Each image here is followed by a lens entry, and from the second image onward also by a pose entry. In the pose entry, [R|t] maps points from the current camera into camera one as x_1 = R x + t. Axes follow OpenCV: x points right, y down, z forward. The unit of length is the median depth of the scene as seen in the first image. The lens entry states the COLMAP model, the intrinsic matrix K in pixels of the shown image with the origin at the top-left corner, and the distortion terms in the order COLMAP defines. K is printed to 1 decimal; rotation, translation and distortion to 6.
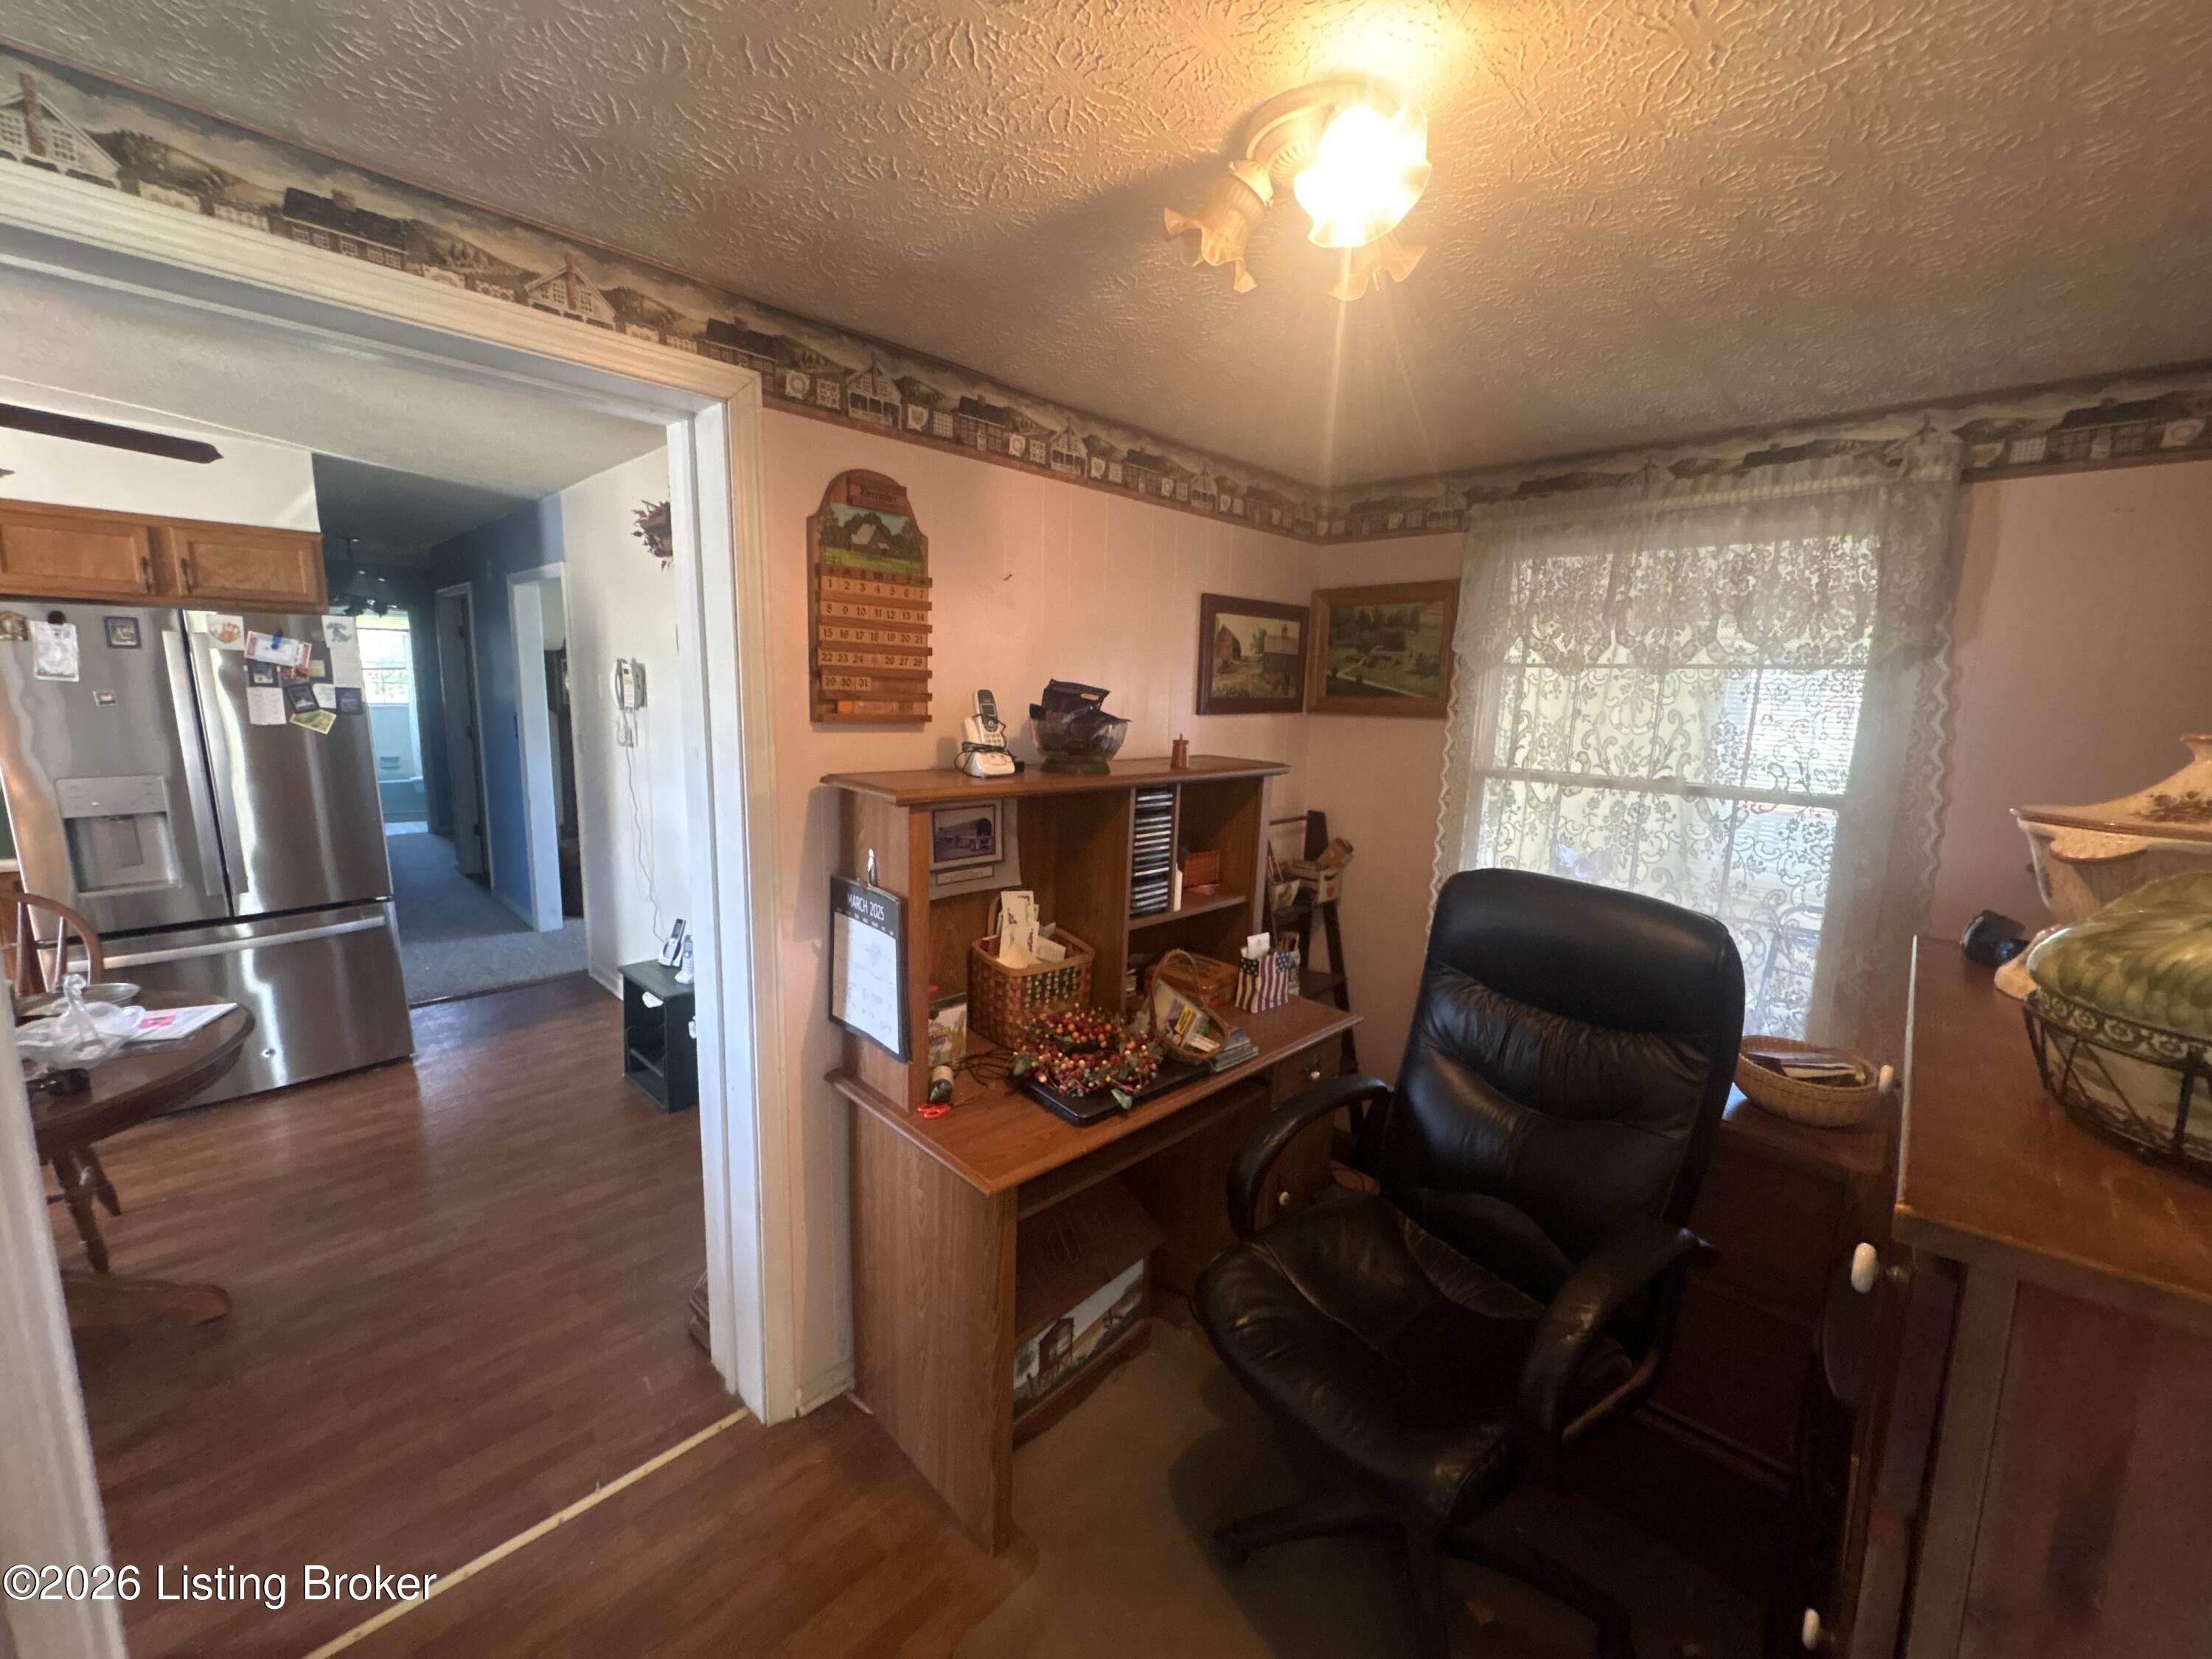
lens RADIAL K [[883.8, 0, 1106.9], [0, 883.8, 831.3], [0, 0, 1]] dist [0.006017, -0.000566]
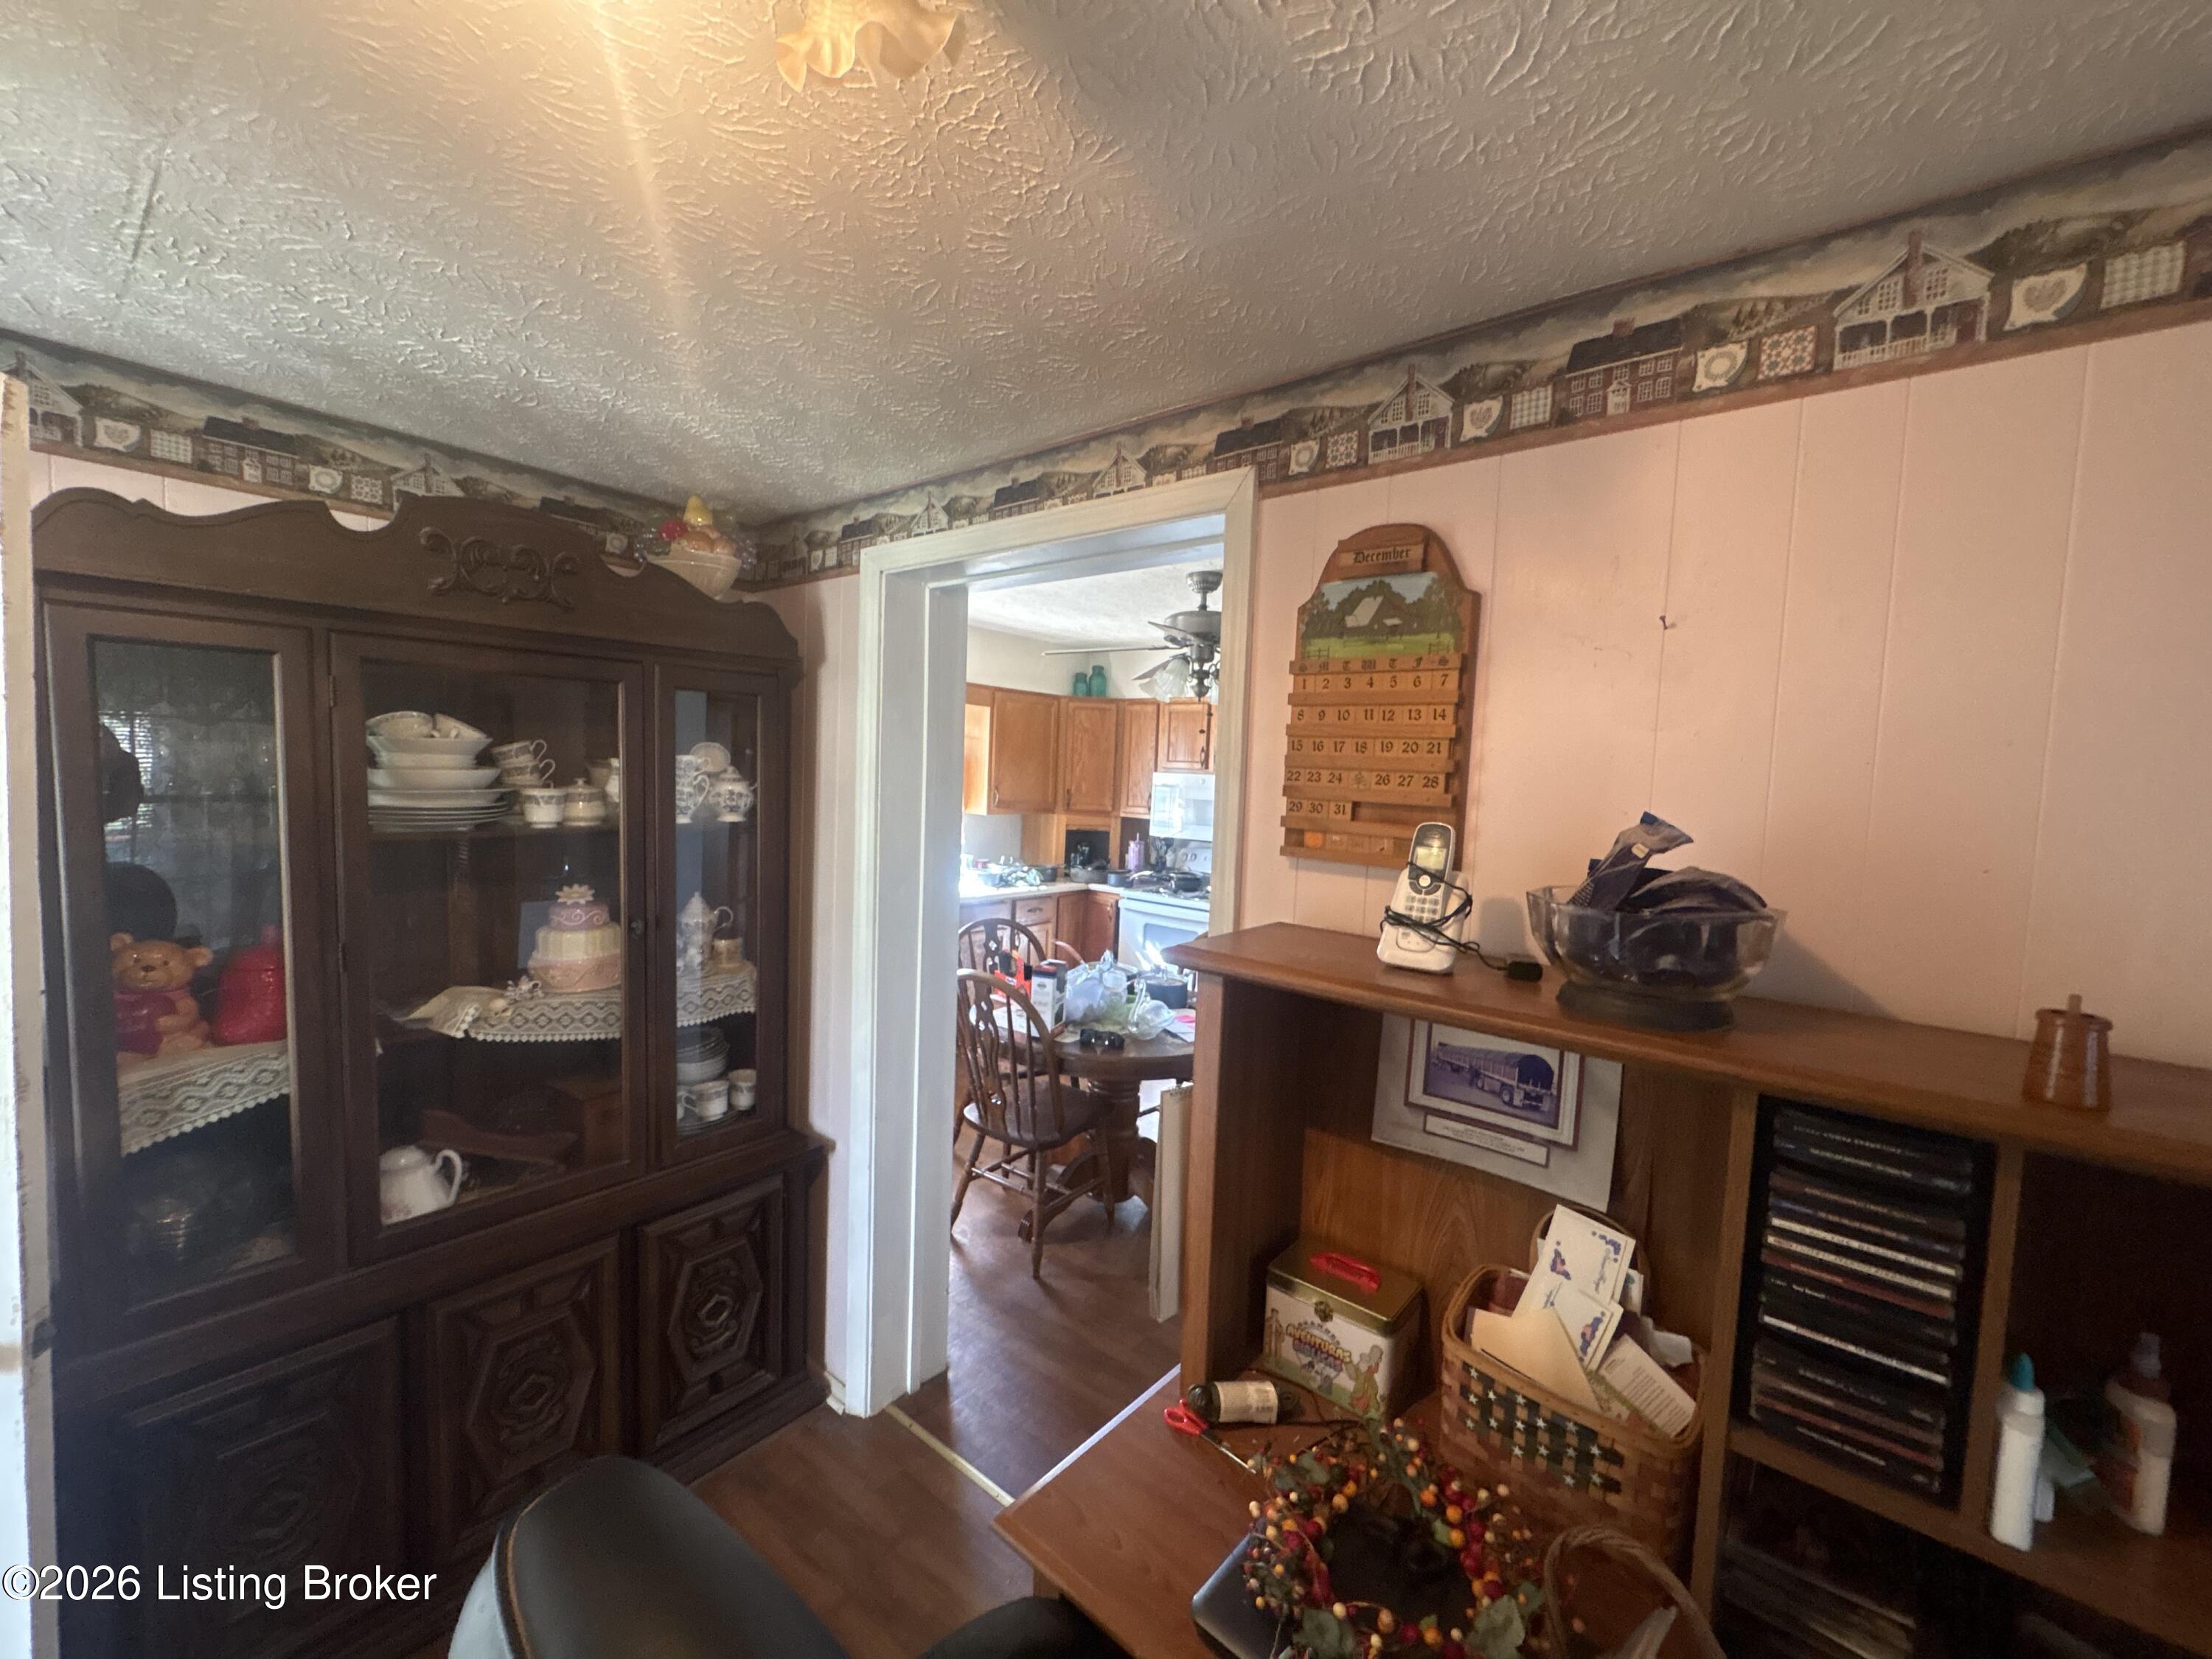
lens RADIAL K [[883.8, 0, 1108.7], [0, 883.8, 834.3], [0, 0, 1]] dist [0.006017, -0.000566]
pose [[0.085753, 0.040913, -0.995476, 0.418778], [-0.201204, 0.979281, 0.022915, -0.118909], [0.975789, 0.198329, 0.092208, 0.706542]]
